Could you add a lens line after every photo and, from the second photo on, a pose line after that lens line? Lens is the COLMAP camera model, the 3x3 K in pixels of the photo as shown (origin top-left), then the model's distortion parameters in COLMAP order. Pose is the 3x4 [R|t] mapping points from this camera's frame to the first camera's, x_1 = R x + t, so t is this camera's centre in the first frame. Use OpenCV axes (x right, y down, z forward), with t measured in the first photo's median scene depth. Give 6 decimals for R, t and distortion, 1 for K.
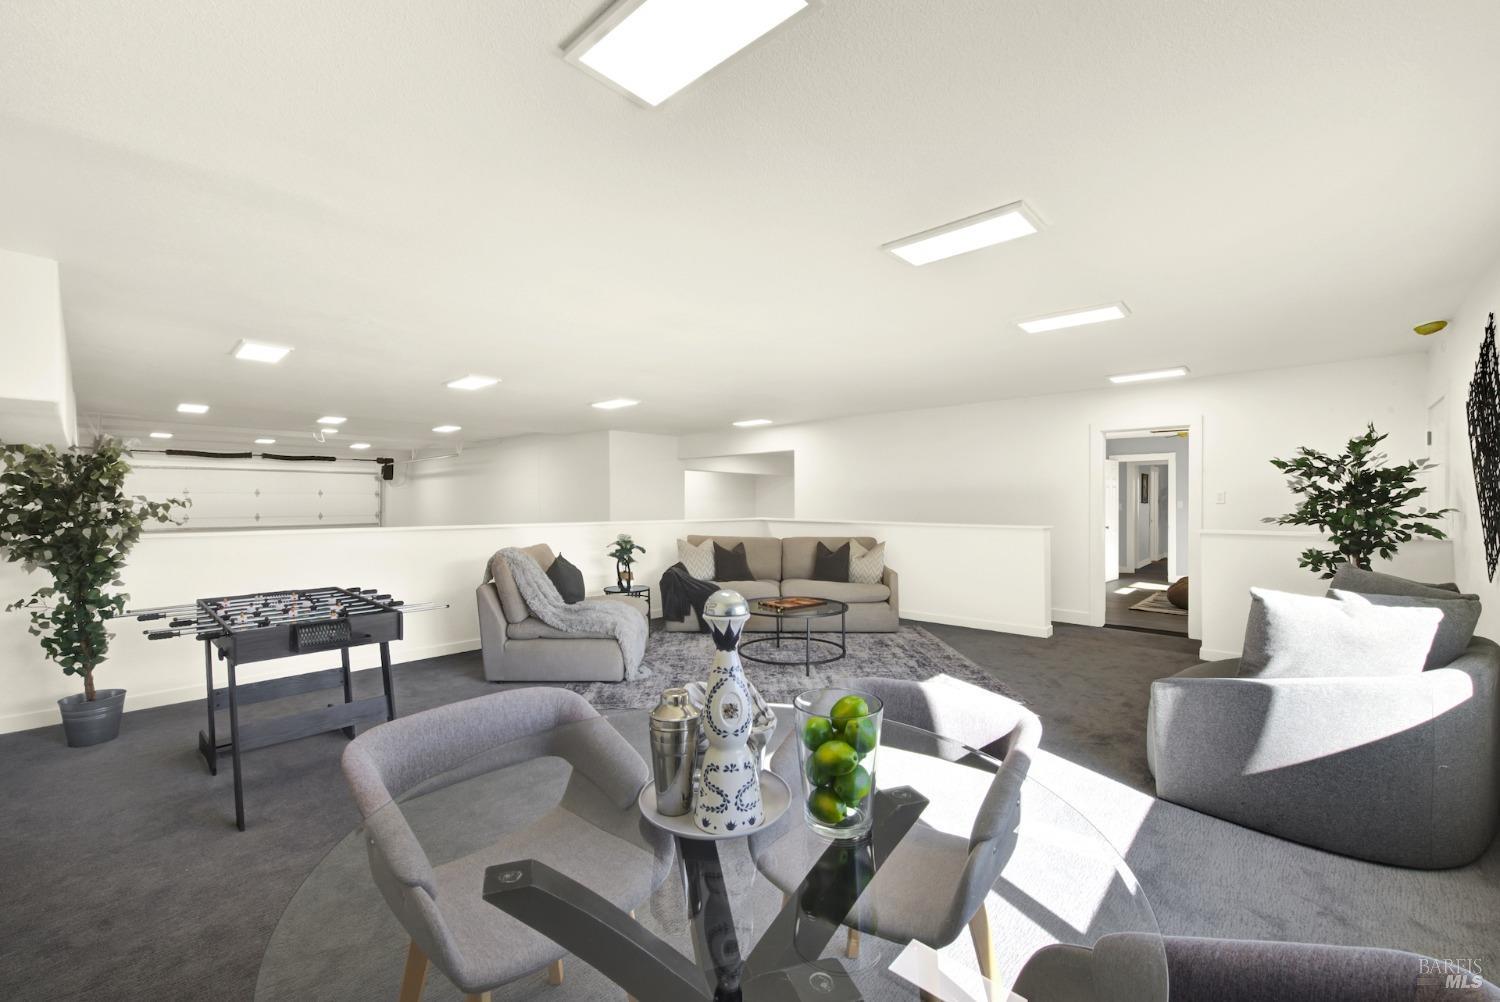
lens RADIAL K [[614.8, 0, 749.9], [0, 614.8, 508.2], [0, 0, 1]] dist [0.000524, 0.000045]
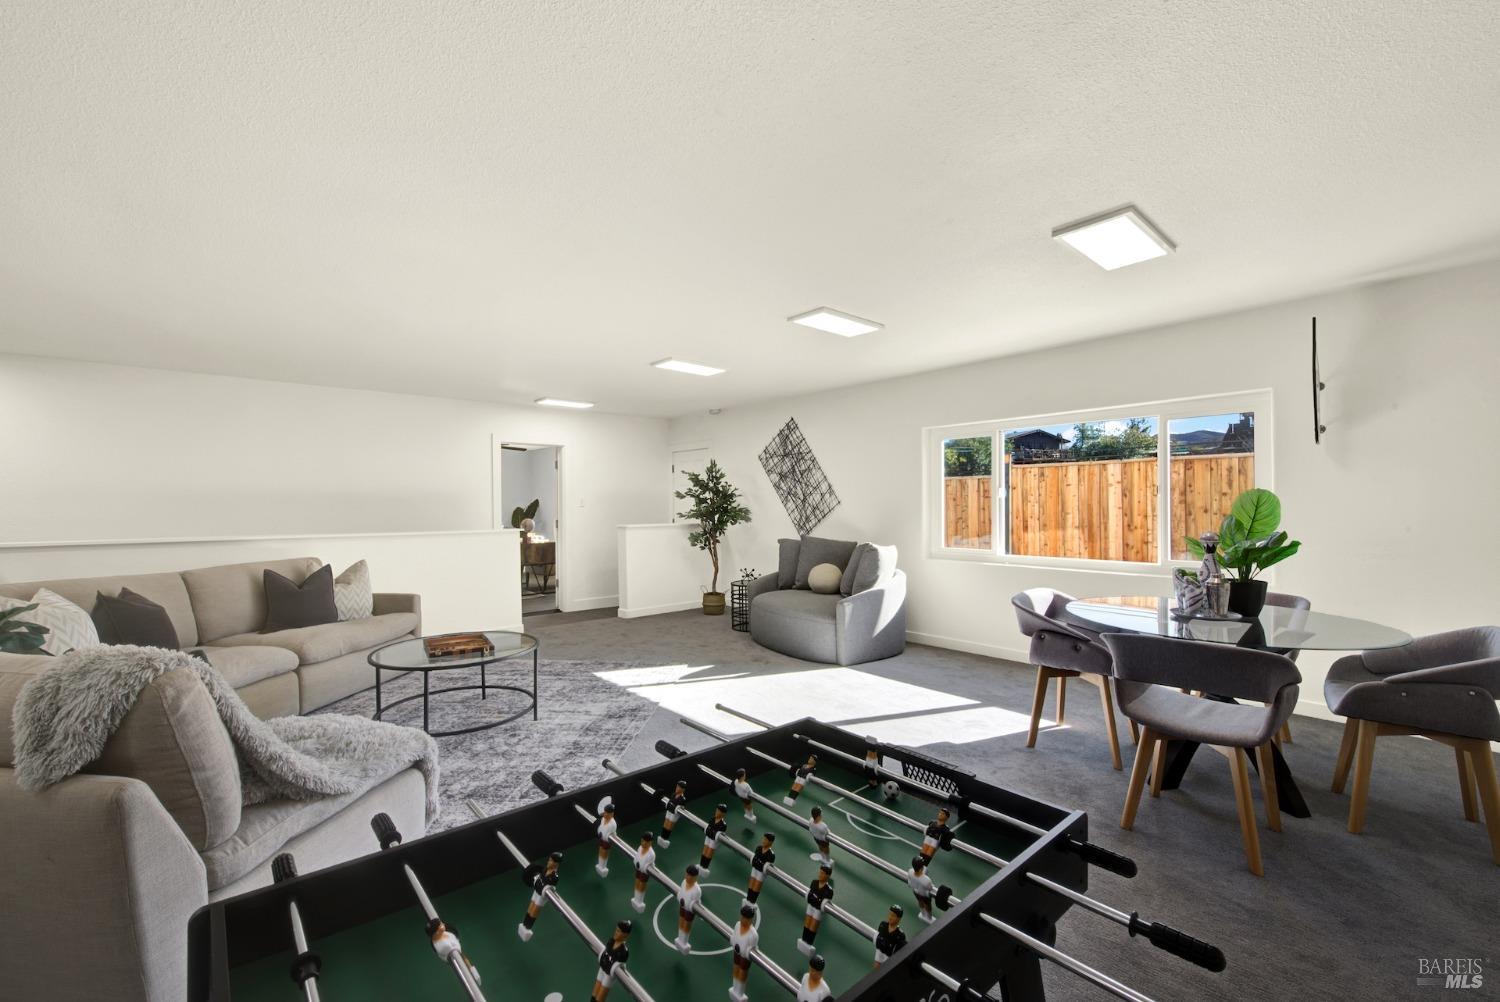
lens RADIAL K [[614.8, 0, 749.9], [0, 614.8, 508.2], [0, 0, 1]] dist [0.000524, 0.000045]
pose [[0.115373, -0.010241, 0.993270, -0.664112], [0.021648, 0.999735, 0.007793, -0.007920], [-0.993086, 0.020603, 0.115564, 0.605974]]
